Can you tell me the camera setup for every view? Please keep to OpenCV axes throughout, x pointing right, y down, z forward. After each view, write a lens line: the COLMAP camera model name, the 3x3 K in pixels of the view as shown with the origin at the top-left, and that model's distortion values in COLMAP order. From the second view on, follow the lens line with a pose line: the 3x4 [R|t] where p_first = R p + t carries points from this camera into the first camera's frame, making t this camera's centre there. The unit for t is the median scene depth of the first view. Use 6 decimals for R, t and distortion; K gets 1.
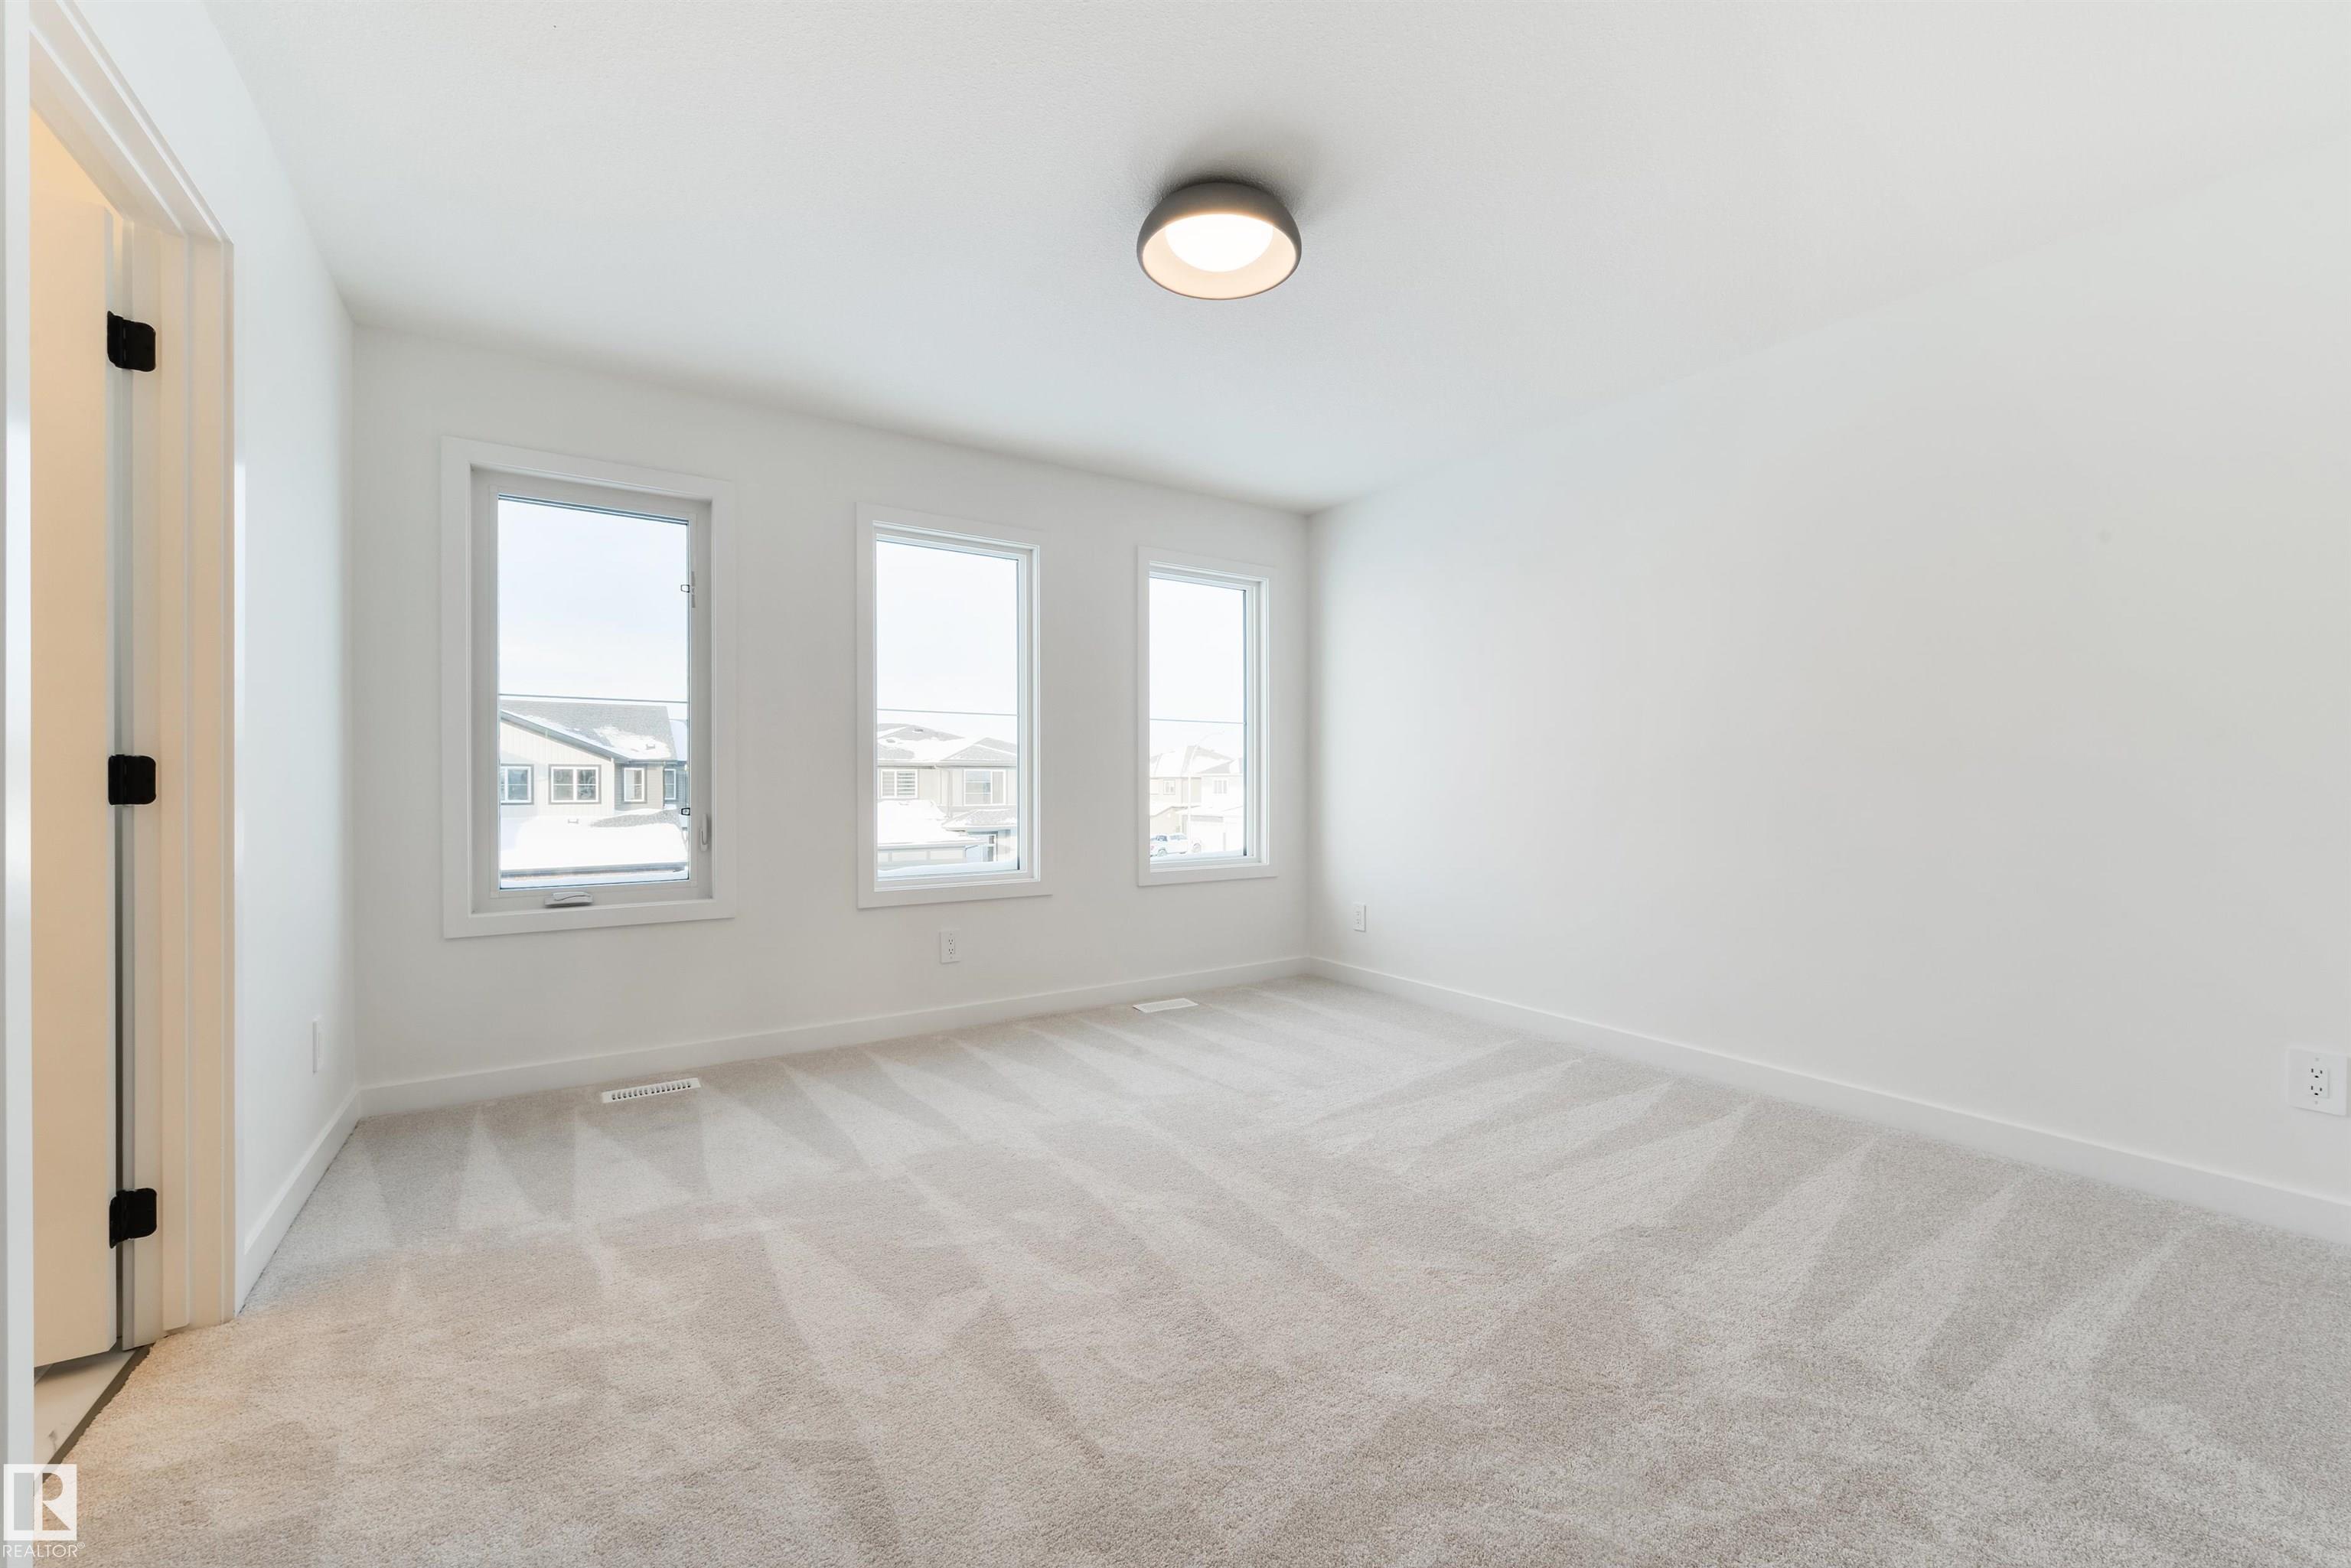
lens RADIAL K [[929.0, 0, 1213.0], [0, 929.0, 789.5], [0, 0, 1]] dist [-0.001864, -0.000321]
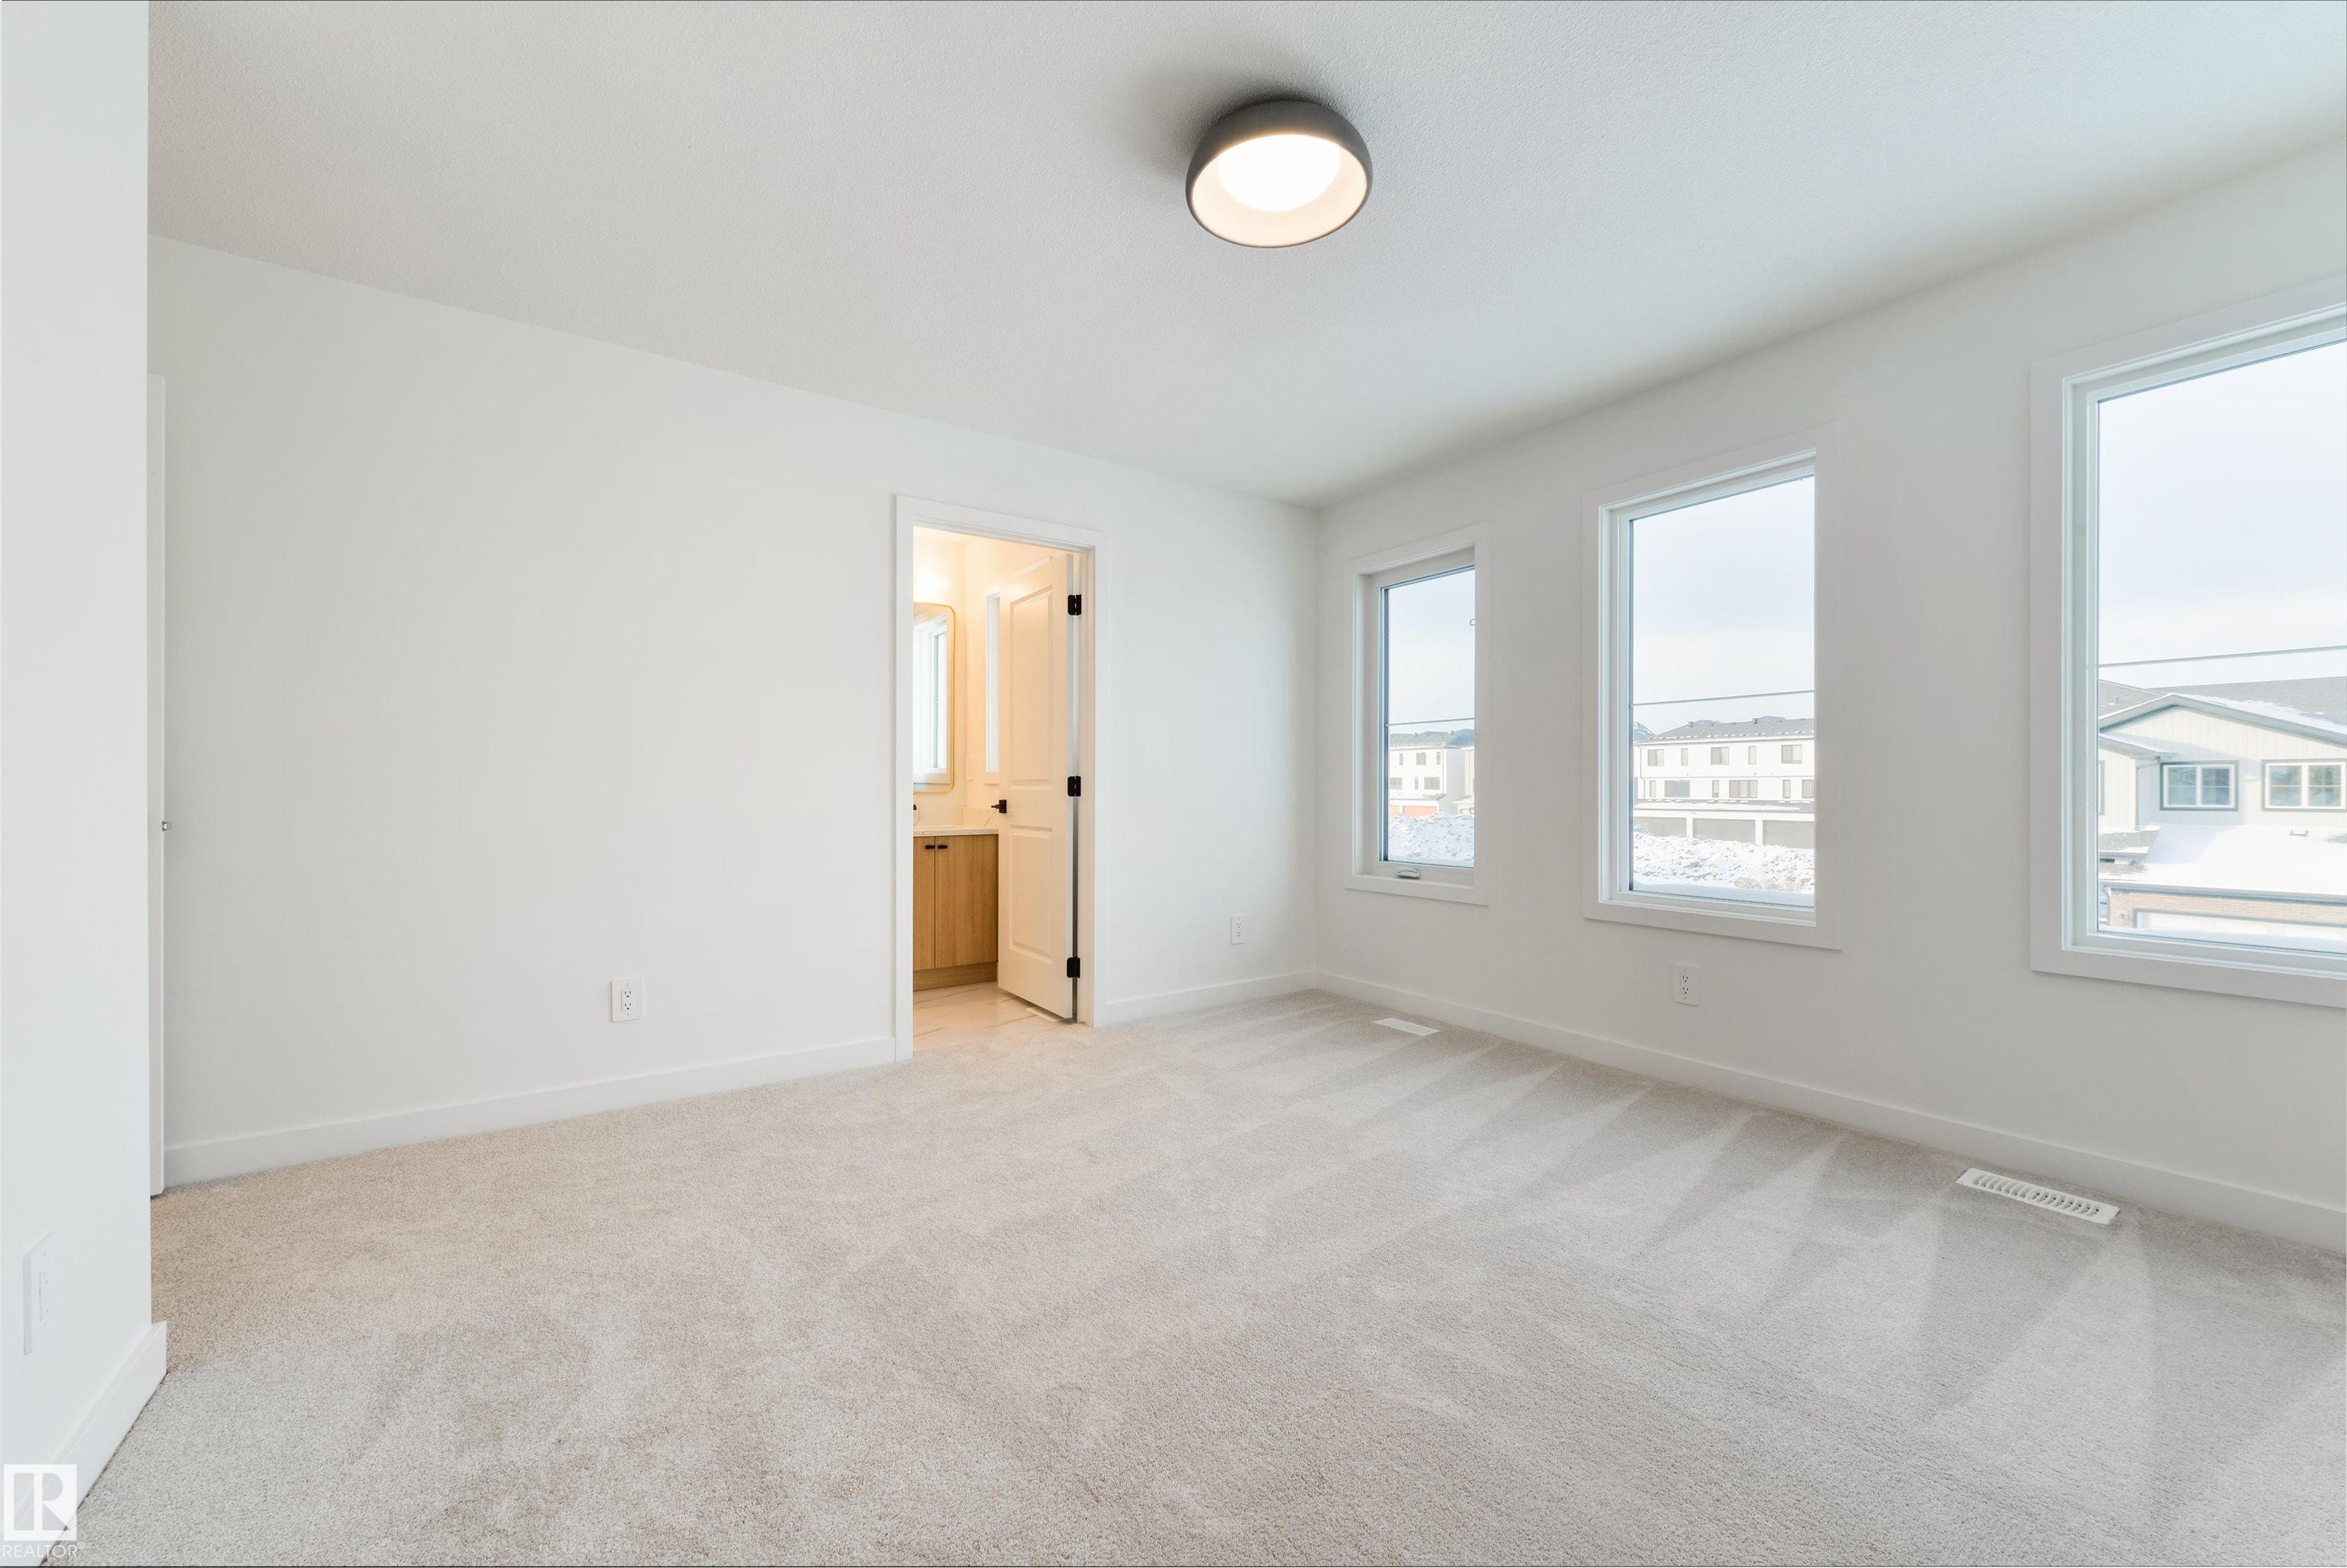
lens RADIAL K [[927.3, 0, 1191.3], [0, 927.3, 786.6], [0, 0, 1]] dist [-0.001864, -0.000321]
pose [[0.009864, 0.000942, -0.999951, 0.568406], [-0.004759, 0.999988, 0.000895, -0.005984], [0.999940, 0.004750, 0.009869, 0.584477]]
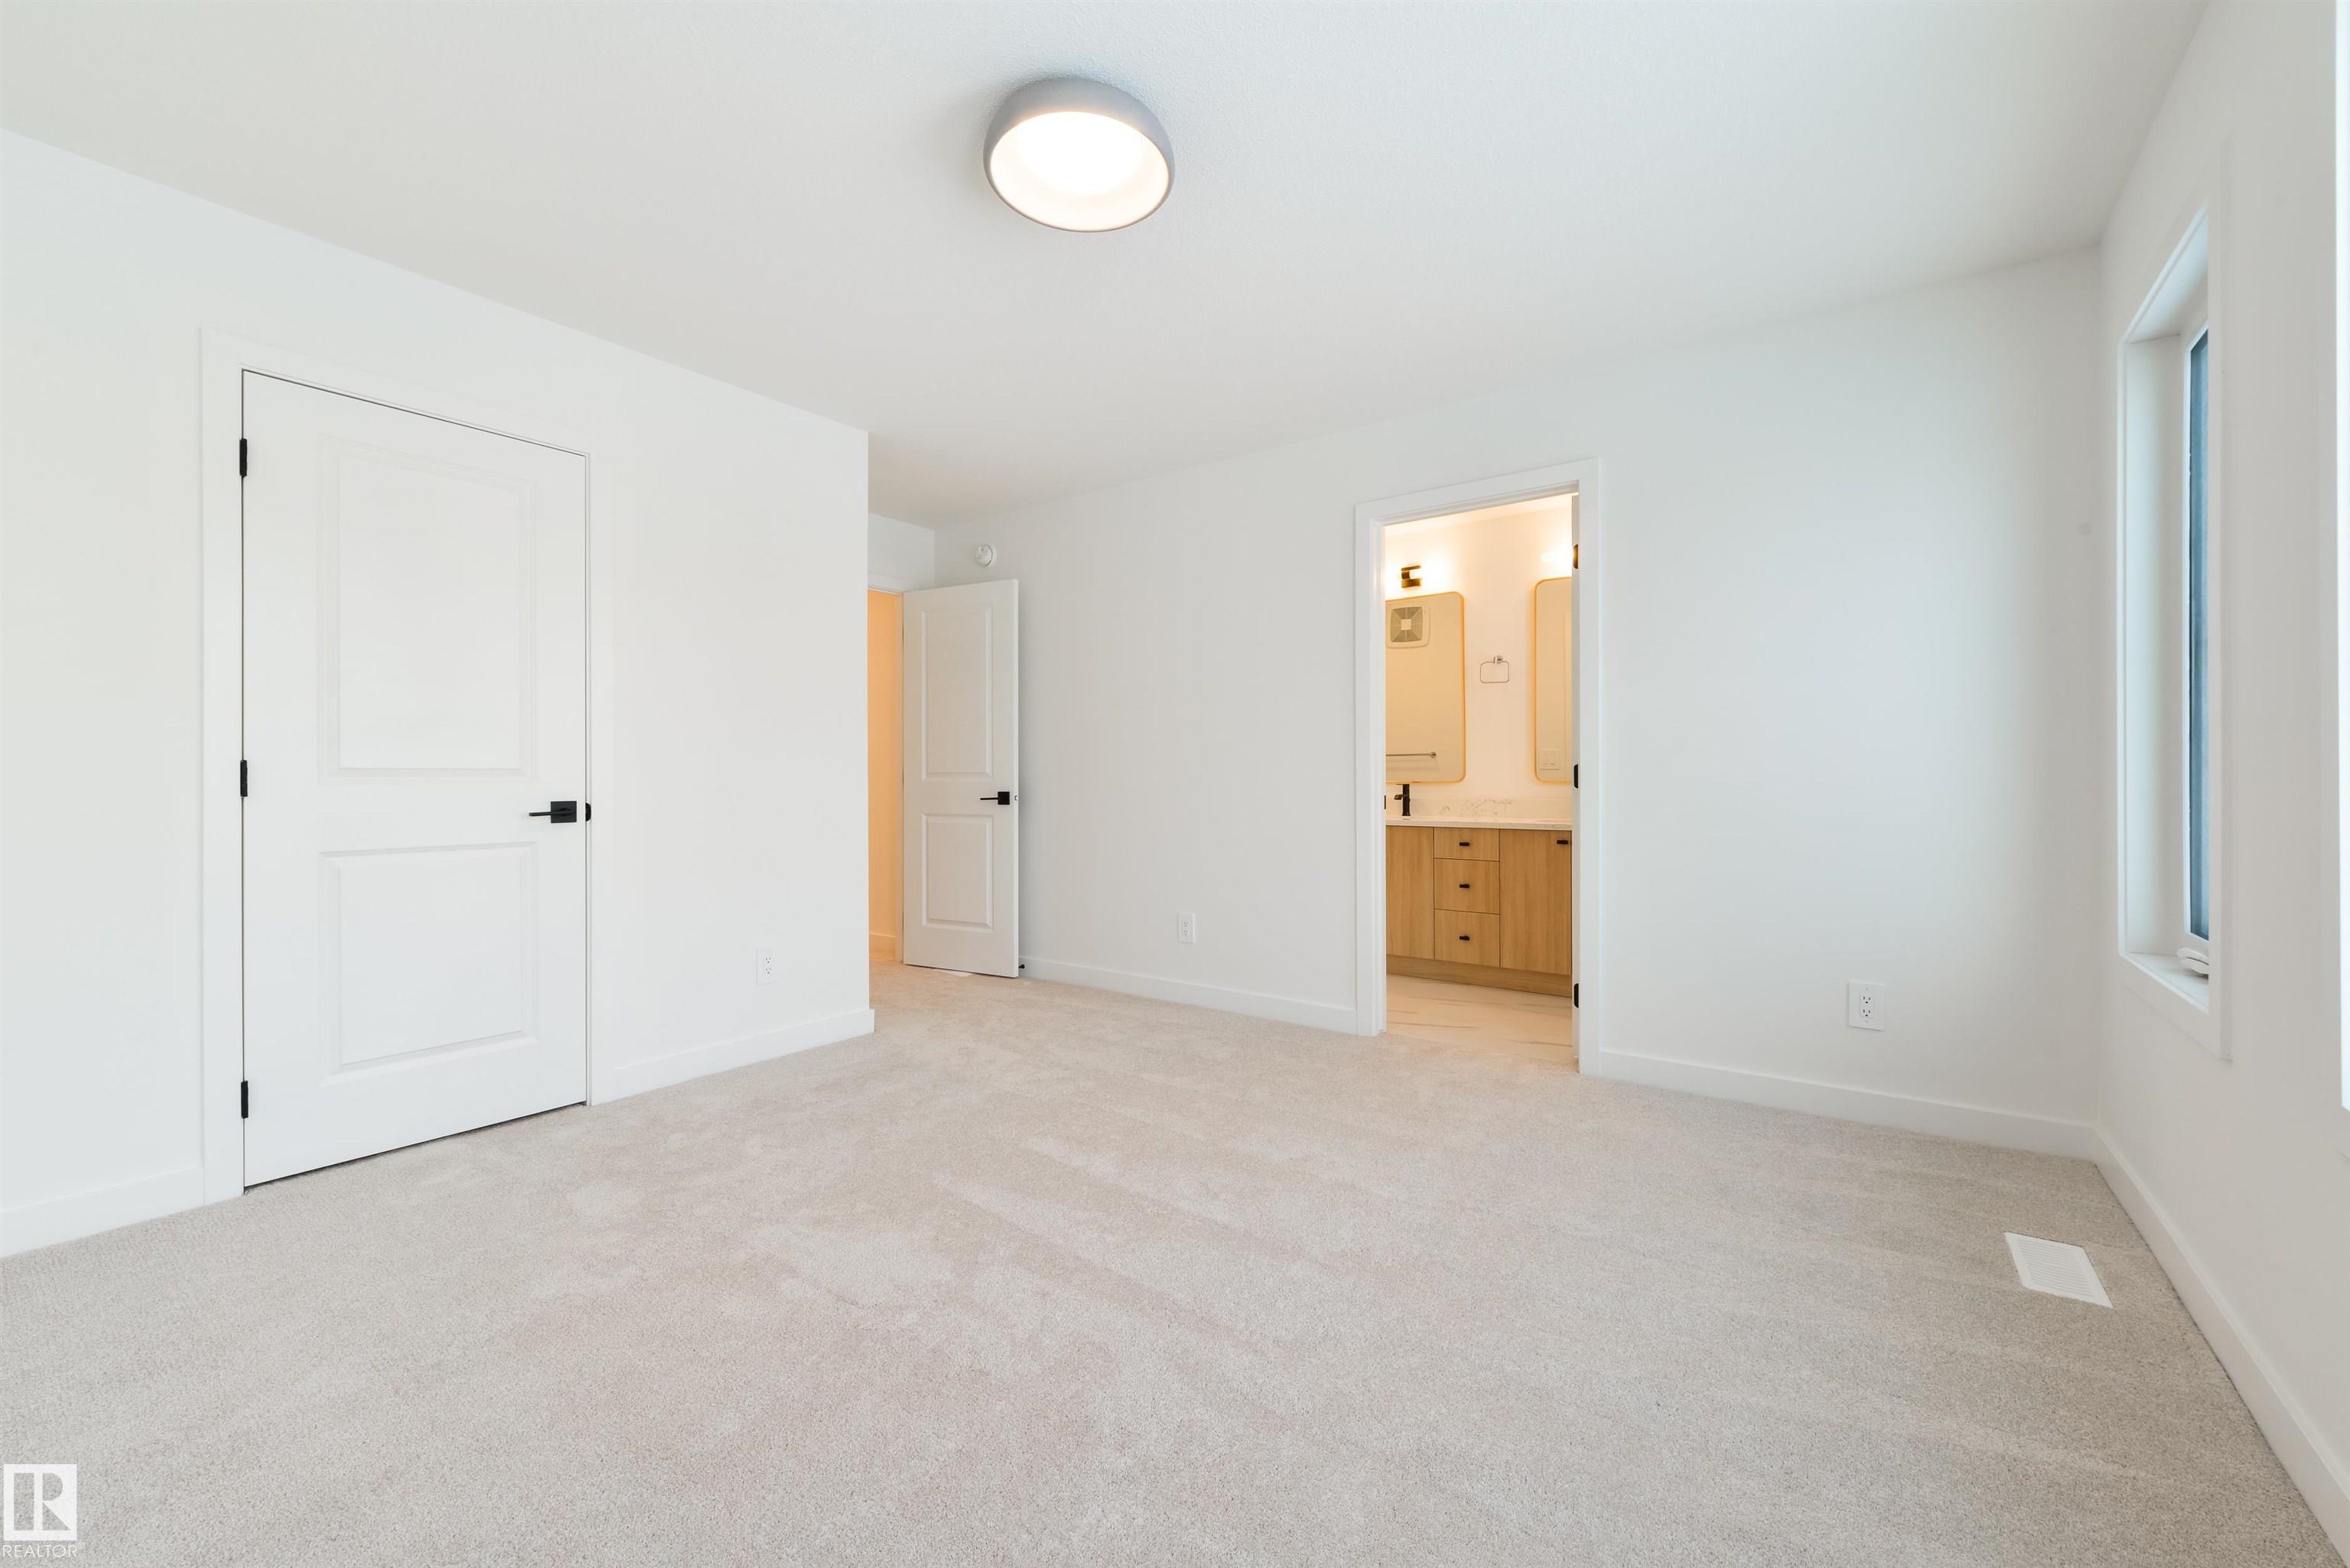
lens RADIAL K [[928.6, 0, 1176.2], [0, 928.6, 771.1], [0, 0, 1]] dist [-0.001864, -0.000321]
pose [[-0.943566, -0.002492, -0.331174, 0.134775], [-0.002103, 0.999997, -0.001533, -0.005696], [0.331177, -0.000750, -0.943568, 1.177255]]
